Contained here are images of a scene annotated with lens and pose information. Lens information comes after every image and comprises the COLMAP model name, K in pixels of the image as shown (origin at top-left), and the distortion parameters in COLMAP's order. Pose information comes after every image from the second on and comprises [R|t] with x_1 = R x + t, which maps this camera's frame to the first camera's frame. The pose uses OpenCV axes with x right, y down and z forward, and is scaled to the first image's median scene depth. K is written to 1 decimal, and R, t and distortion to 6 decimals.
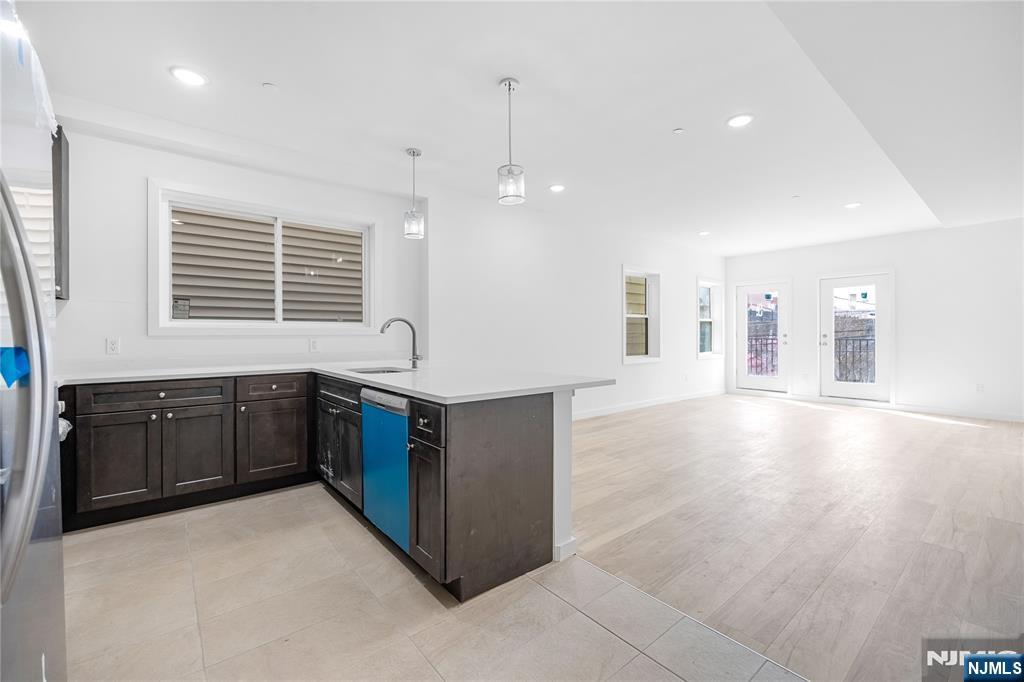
lens RADIAL K [[391.7, 0, 525.4], [0, 391.7, 334.6], [0, 0, 1]] dist [0.003046, 0.000141]
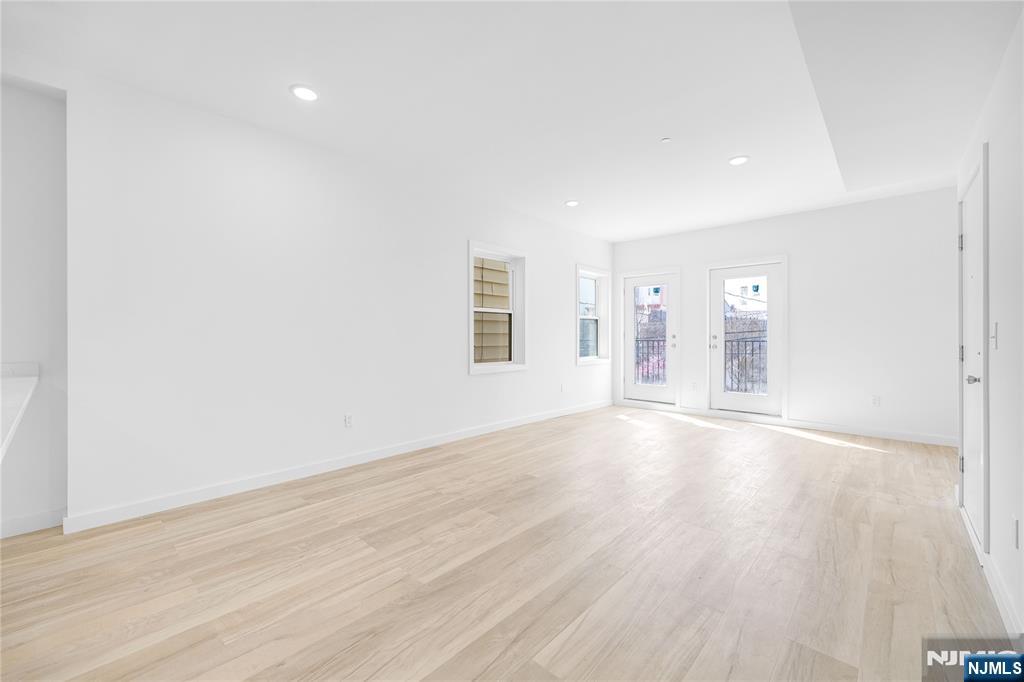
lens RADIAL K [[417.3, 0, 509.2], [0, 417.3, 336.2], [0, 0, 1]] dist [-0.000741, -0.000303]
pose [[0.986371, 0.002163, 0.164519, 0.336192], [-0.002566, 0.999994, 0.002240, 0.000628], [-0.164514, -0.002632, 0.986371, 0.354915]]
